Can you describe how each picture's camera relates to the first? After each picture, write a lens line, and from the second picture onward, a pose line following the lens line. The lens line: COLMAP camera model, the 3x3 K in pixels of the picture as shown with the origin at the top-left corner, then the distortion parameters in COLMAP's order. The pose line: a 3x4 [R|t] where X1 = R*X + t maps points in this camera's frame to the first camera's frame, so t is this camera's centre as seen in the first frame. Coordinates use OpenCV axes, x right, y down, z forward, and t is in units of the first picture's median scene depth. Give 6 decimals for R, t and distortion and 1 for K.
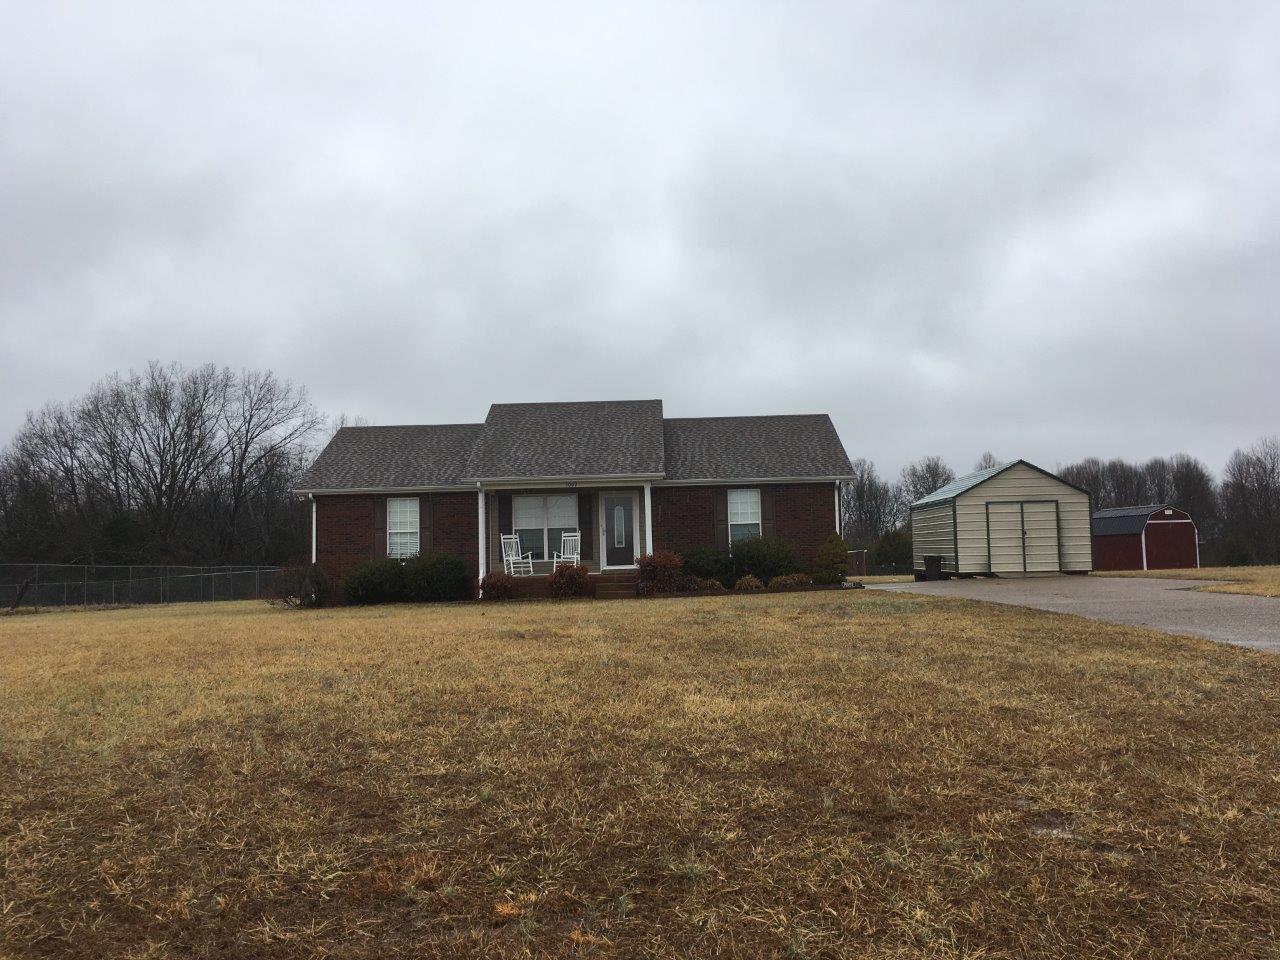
lens RADIAL K [[1092.0, 0, 640.0], [0, 1092.0, 480.0], [0, 0, 1]] dist [0.085294, -0.105954]
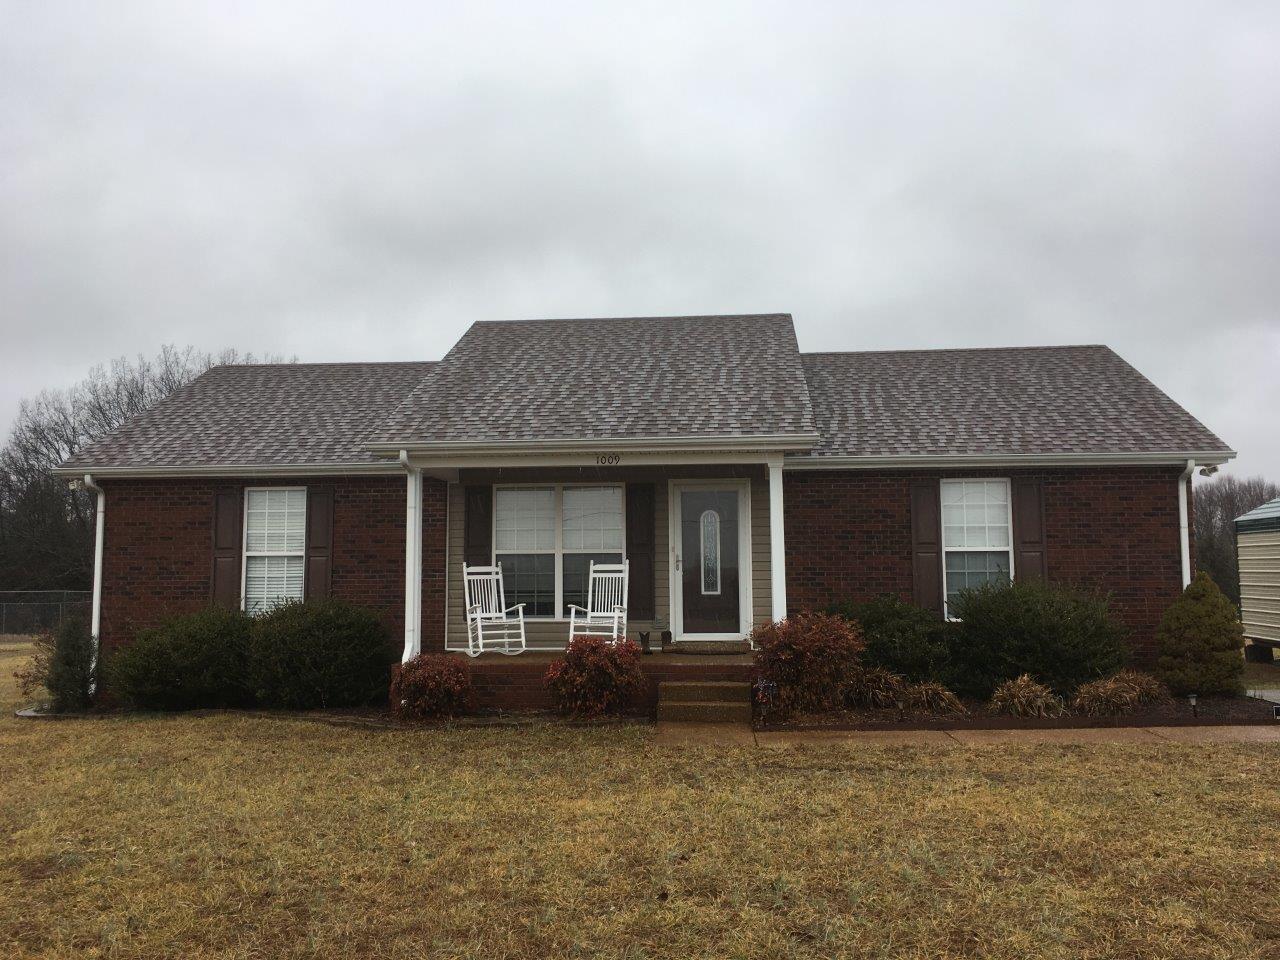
lens RADIAL K [[1092.0, 0, 640.0], [0, 1092.0, 480.0], [0, 0, 1]] dist [0.085294, -0.105954]
pose [[0.997493, 0.012604, -0.069634, -0.016835], [-0.013559, 0.999820, -0.013249, 0.017690], [0.069455, 0.014160, 0.997485, 0.521101]]
